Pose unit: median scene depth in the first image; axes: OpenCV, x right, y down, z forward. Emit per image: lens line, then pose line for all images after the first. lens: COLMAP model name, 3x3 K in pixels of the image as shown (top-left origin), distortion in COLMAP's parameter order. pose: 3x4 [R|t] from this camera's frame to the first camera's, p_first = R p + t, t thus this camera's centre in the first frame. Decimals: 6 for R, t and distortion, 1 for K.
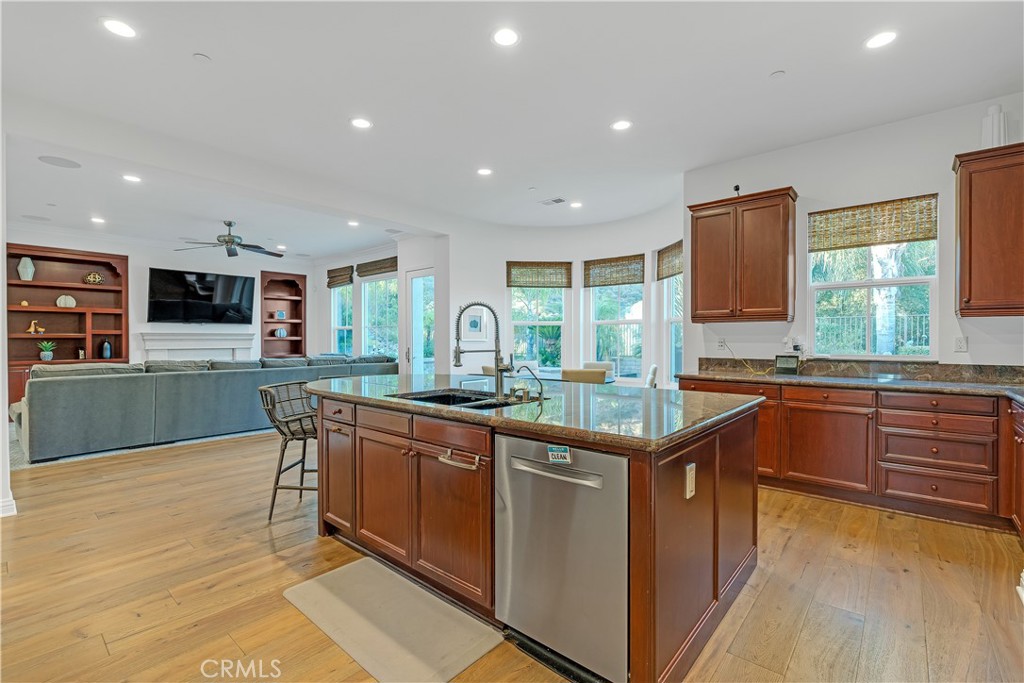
lens RADIAL K [[452.4, 0, 522.7], [0, 452.4, 334.6], [0, 0, 1]] dist [-0.000988, -0.000220]
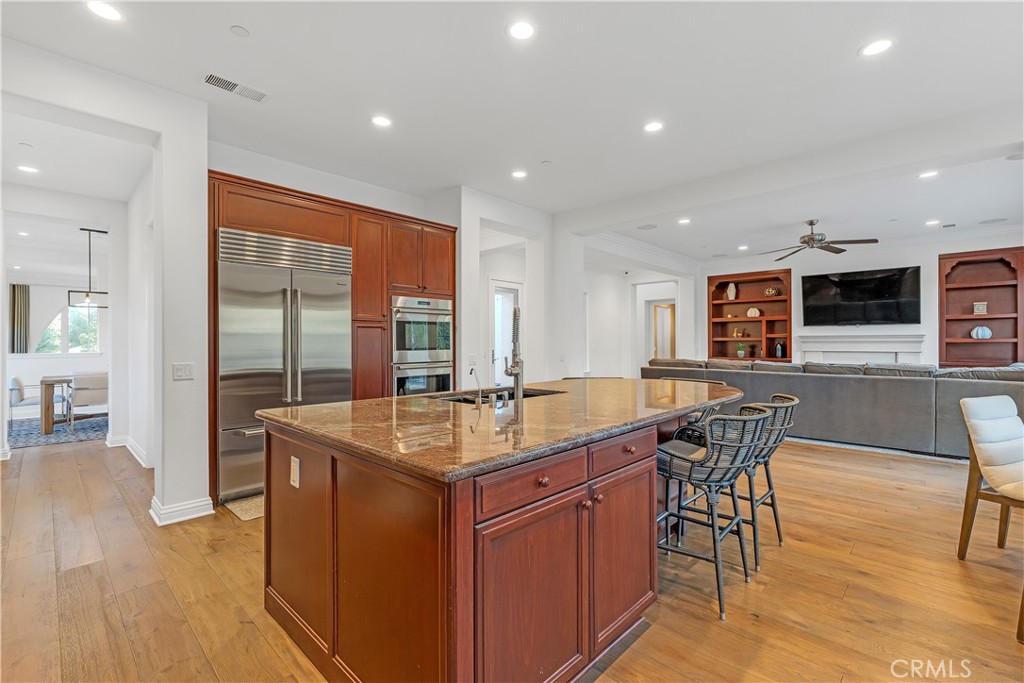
lens RADIAL K [[452.4, 0, 508.1], [0, 452.4, 346.8], [0, 0, 1]] dist [-0.000988, -0.000220]
pose [[-0.066471, 0.011140, -0.997726, 0.321674], [0.010215, 0.999893, 0.010484, 0.003932], [0.997736, -0.009495, -0.066578, 0.361284]]
